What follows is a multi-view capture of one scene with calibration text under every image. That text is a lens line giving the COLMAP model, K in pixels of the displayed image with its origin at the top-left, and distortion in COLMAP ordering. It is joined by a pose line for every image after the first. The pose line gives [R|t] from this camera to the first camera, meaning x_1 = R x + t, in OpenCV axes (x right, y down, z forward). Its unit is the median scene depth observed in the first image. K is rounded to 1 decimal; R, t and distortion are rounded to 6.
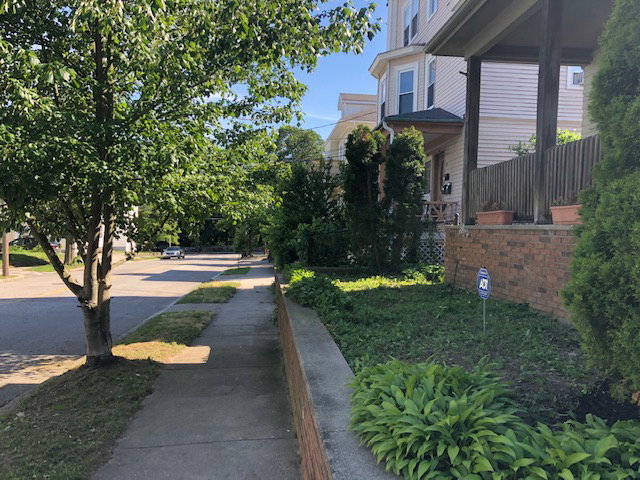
lens RADIAL K [[526.6, 0, 319.0], [0, 526.6, 239.7], [0, 0, 1]] dist [0.016374, 0.013989]
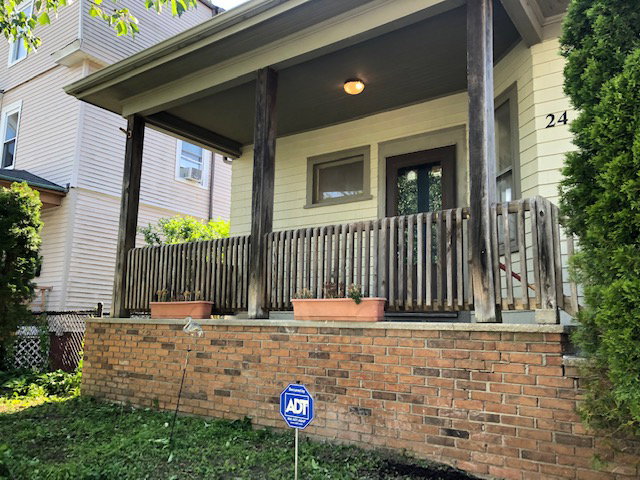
lens RADIAL K [[526.6, 0, 320.7], [0, 526.6, 244.0], [0, 0, 1]] dist [0.016374, 0.013989]
pose [[0.663801, 0.119053, 0.738373, -0.128991], [0.002430, 0.986901, -0.161309, -0.009648], [-0.747906, 0.108871, 0.654816, 0.300579]]
